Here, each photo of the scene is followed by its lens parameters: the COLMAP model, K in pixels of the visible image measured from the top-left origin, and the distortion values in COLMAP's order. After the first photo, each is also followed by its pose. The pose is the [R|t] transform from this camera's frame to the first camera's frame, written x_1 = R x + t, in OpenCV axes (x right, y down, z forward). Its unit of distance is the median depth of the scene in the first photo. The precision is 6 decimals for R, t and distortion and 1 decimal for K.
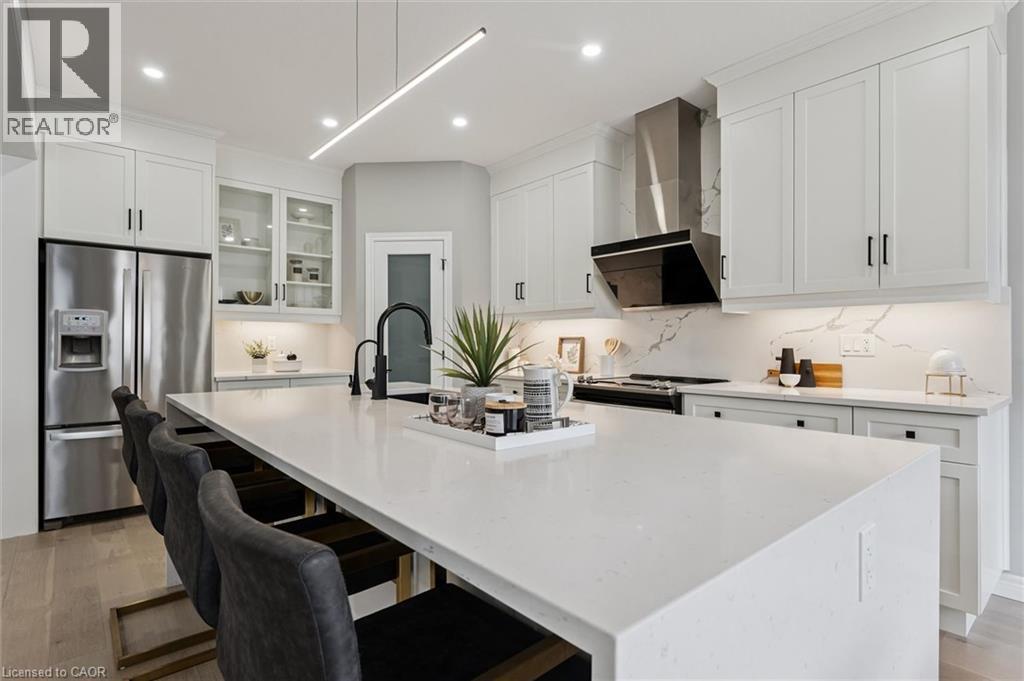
lens RADIAL K [[515.3, 0, 510.8], [0, 515.3, 339.4], [0, 0, 1]] dist [-0.002843, -0.003814]
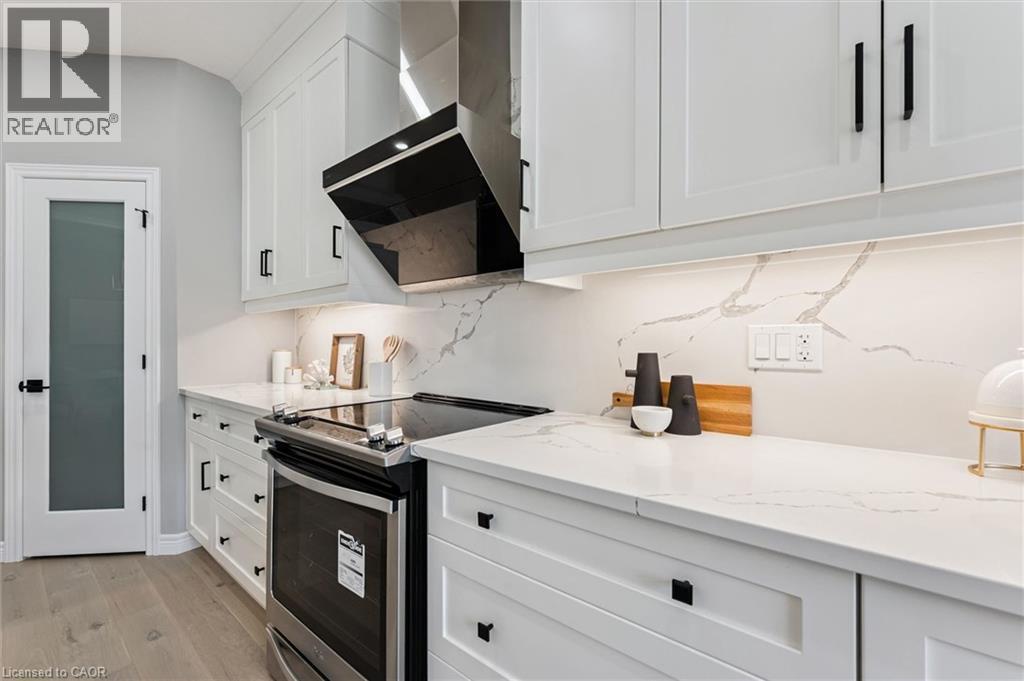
lens RADIAL K [[420.6, 0, 511.7], [0, 420.6, 340.1], [0, 0, 1]] dist [-0.004197, -0.000139]
pose [[0.984399, 0.001996, 0.175942, 0.325661], [-0.001816, 0.999998, -0.001188, 0.005137], [-0.175944, 0.000850, 0.984400, 0.601714]]
